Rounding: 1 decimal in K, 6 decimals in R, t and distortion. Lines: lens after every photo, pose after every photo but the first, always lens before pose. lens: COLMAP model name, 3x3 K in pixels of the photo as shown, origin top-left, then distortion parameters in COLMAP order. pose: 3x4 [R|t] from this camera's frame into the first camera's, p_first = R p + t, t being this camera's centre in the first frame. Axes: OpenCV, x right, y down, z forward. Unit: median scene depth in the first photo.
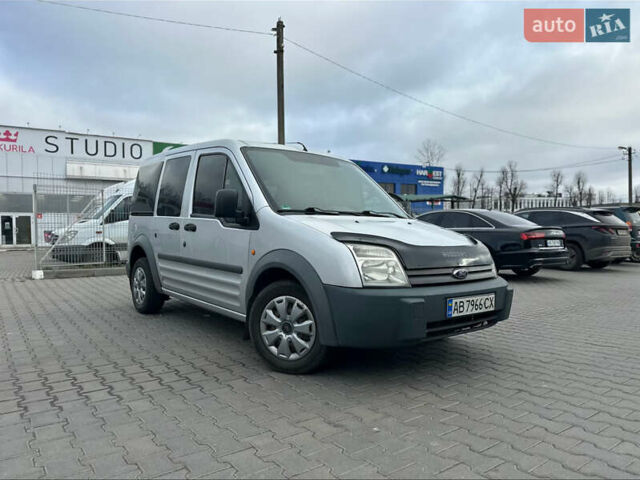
lens RADIAL K [[443.8, 0, 320.5], [0, 443.8, 240.1], [0, 0, 1]] dist [0.068678, -0.082982]
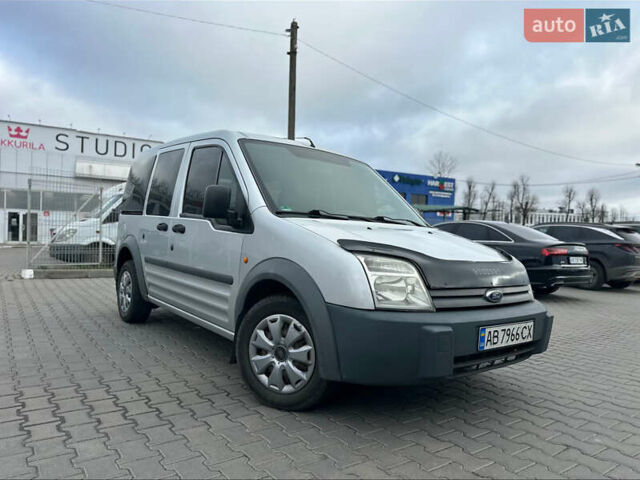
lens RADIAL K [[445.2, 0, 321.5], [0, 445.2, 238.5], [0, 0, 1]] dist [0.050252, -0.057199]
pose [[0.999236, 0.035861, -0.015516, 0.003693], [-0.036174, 0.999138, -0.020386, -0.001088], [0.014771, 0.020932, 0.999672, 0.107056]]
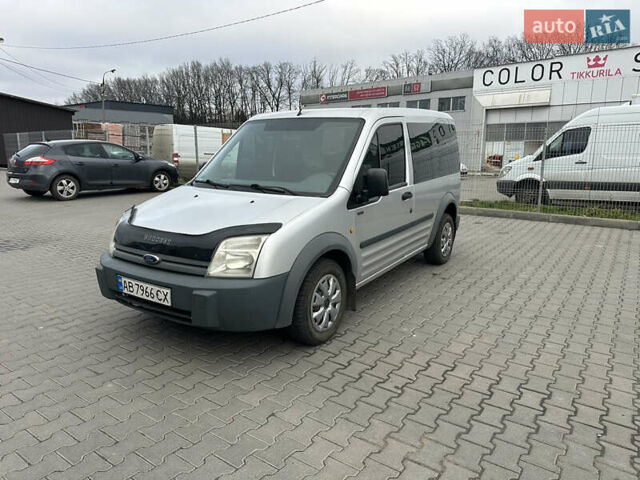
lens RADIAL K [[445.2, 0, 321.5], [0, 445.2, 238.5], [0, 0, 1]] dist [0.050252, -0.057199]
pose [[0.302338, 0.178336, -0.936370, 0.871839], [-0.017624, 0.983220, 0.181568, -0.102193], [0.953038, -0.038392, 0.300408, 0.675671]]
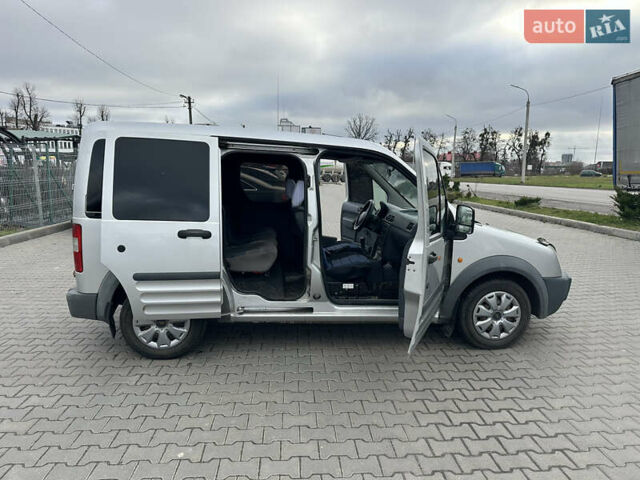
lens RADIAL K [[455.4, 0, 316.7], [0, 455.4, 241.1], [0, 0, 1]] dist [0.003755, -0.000043]
pose [[0.546080, -0.128840, 0.827766, -0.923921], [0.000893, 0.988191, 0.153221, -0.140304], [-0.837732, -0.082932, 0.539747, 0.486590]]
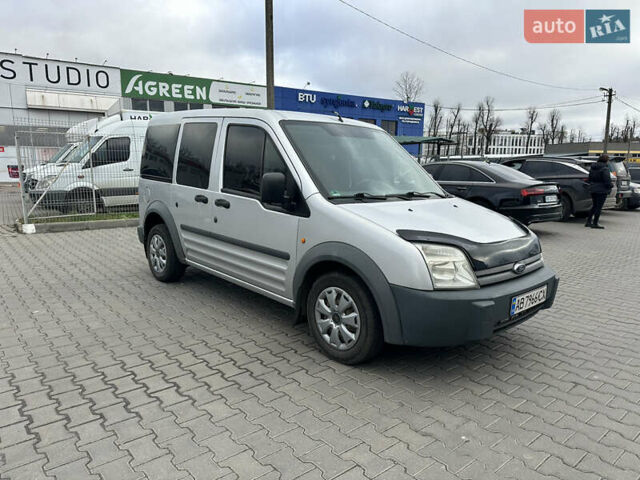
lens RADIAL K [[445.2, 0, 321.5], [0, 445.2, 238.5], [0, 0, 1]] dist [0.050252, -0.057199]
pose [[0.997894, 0.003122, 0.064794, -0.124501], [-0.012418, 0.989561, 0.143578, -0.082930], [-0.063670, -0.144080, 0.987516, 0.025722]]
